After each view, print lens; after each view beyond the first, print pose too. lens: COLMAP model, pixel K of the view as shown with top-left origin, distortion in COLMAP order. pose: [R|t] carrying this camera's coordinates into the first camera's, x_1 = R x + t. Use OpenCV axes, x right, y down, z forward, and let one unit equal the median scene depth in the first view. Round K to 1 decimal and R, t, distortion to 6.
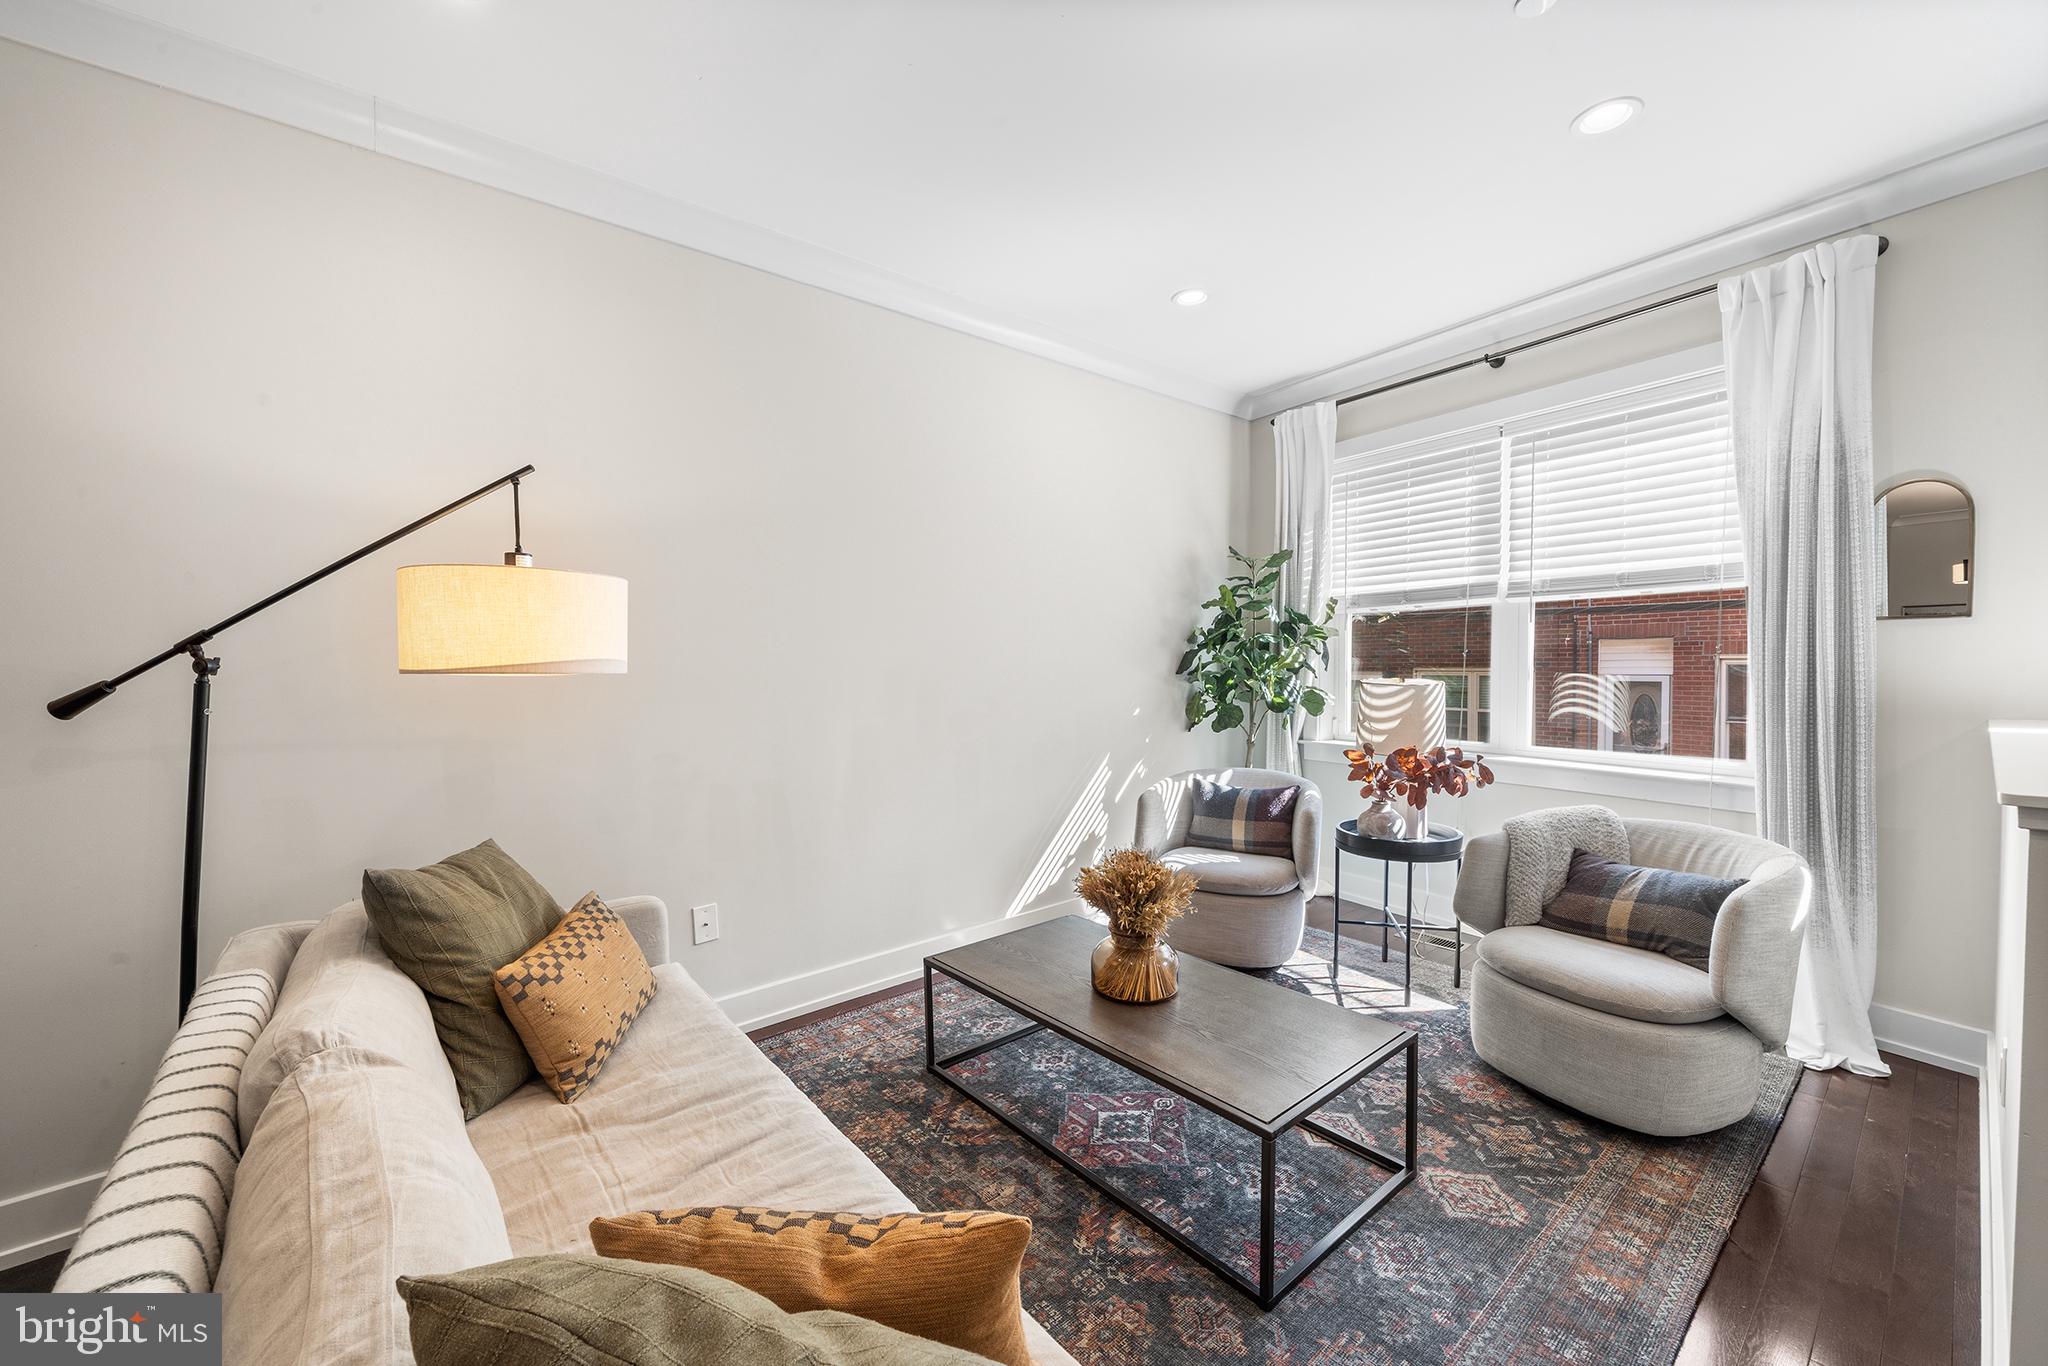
lens RADIAL K [[804.4, 0, 1020.9], [0, 804.4, 692.6], [0, 0, 1]] dist [0.000041, -0.000626]
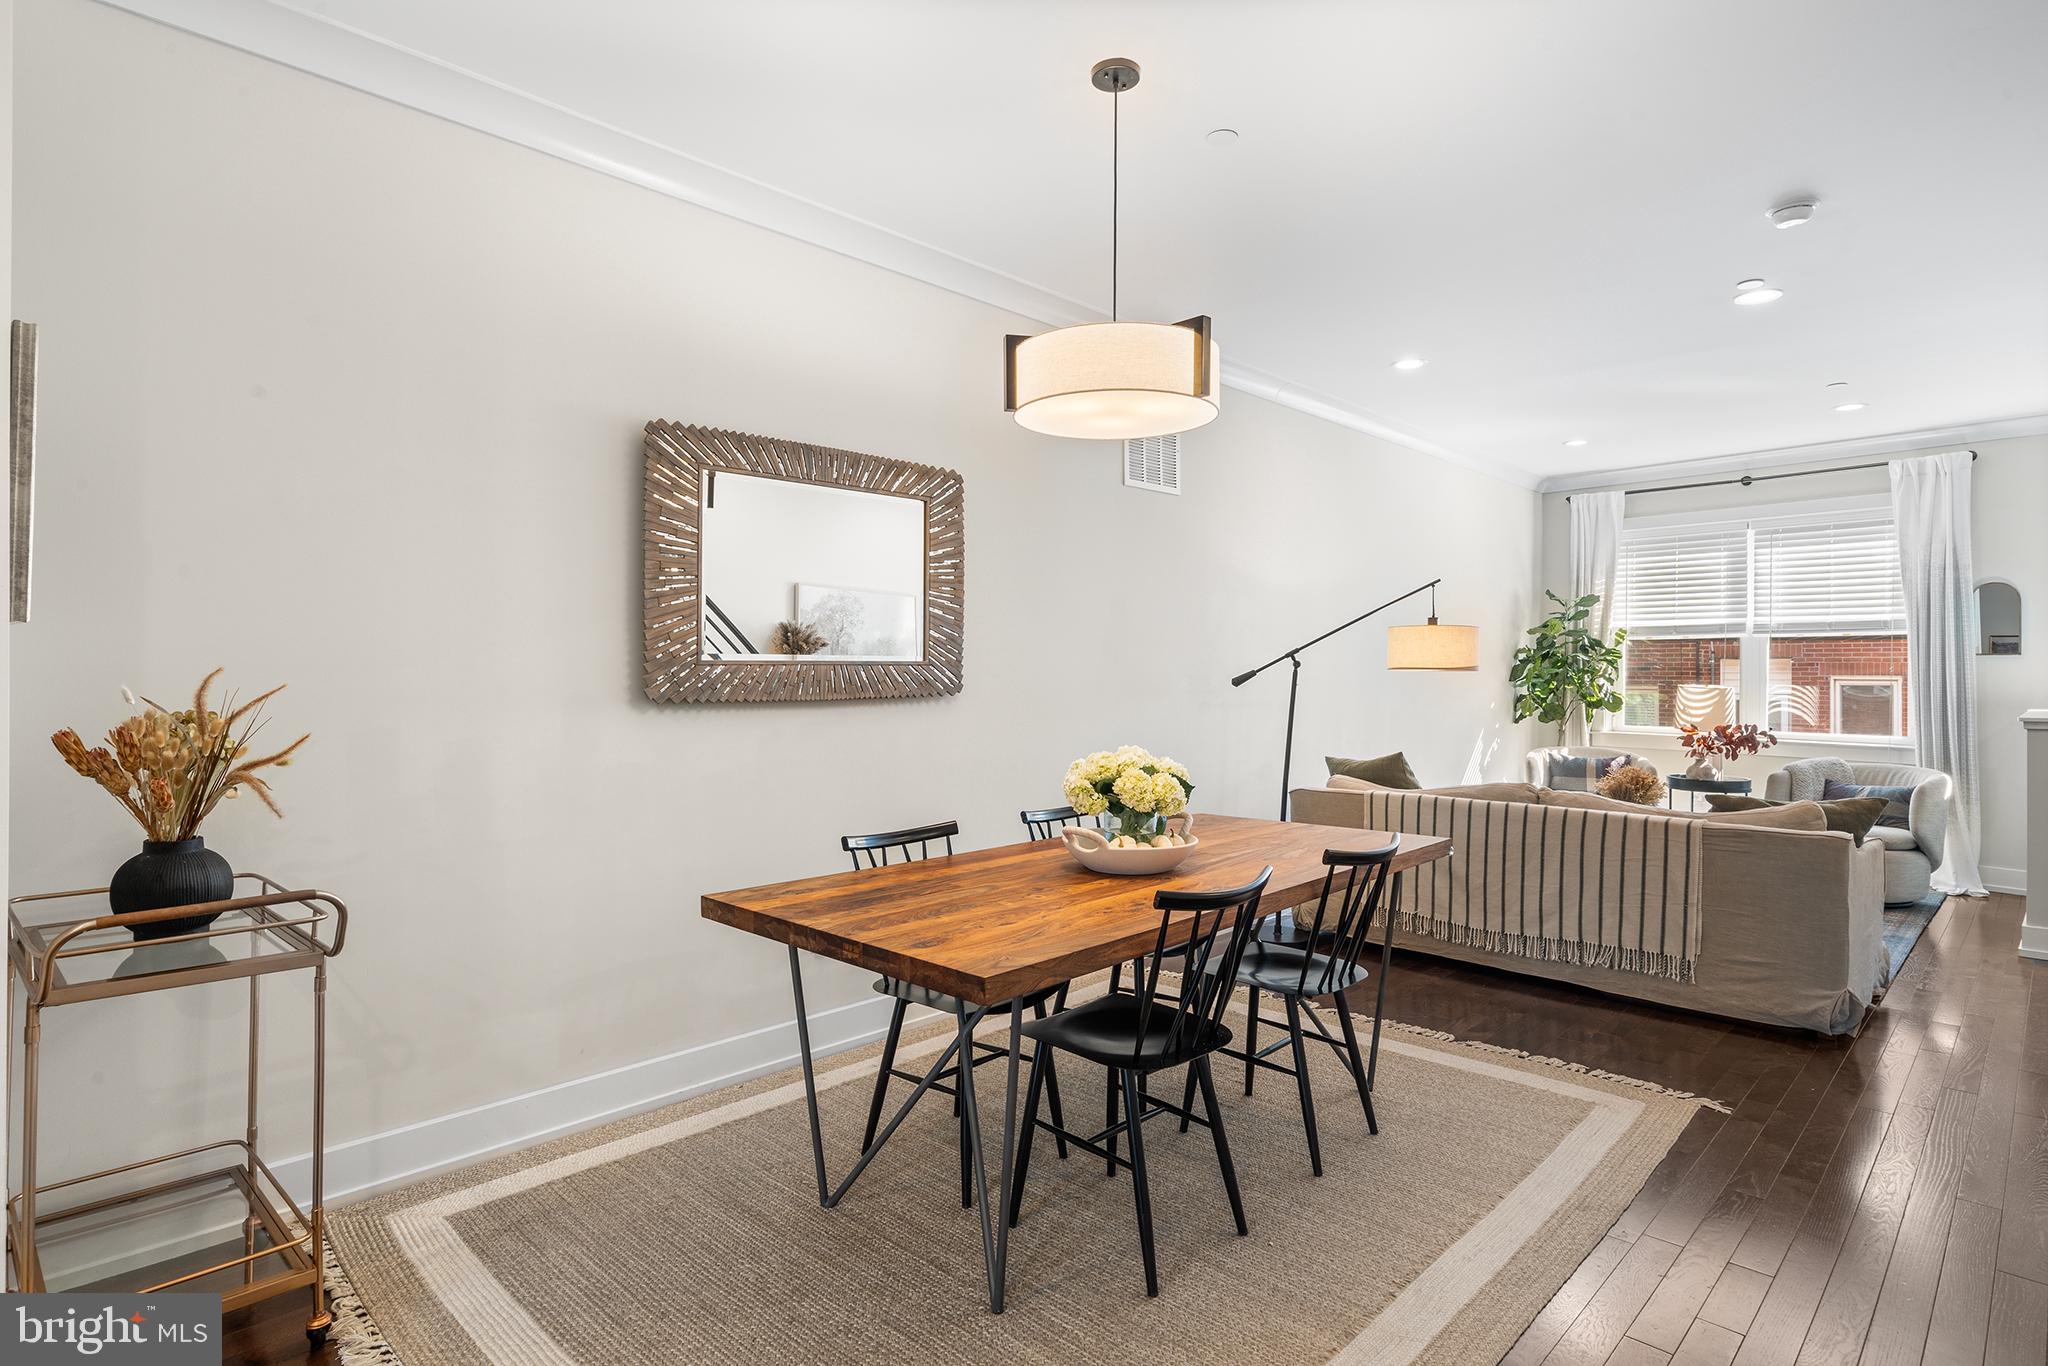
lens RADIAL K [[1068.3, 0, 1024.1], [0, 1068.3, 667.9], [0, 0, 1]] dist [0.000432, -0.002079]
pose [[0.995413, 0.018485, 0.093865, -1.168169], [-0.014397, 0.998926, -0.044045, 0.068227], [-0.094578, 0.042492, 0.994610, -1.071158]]
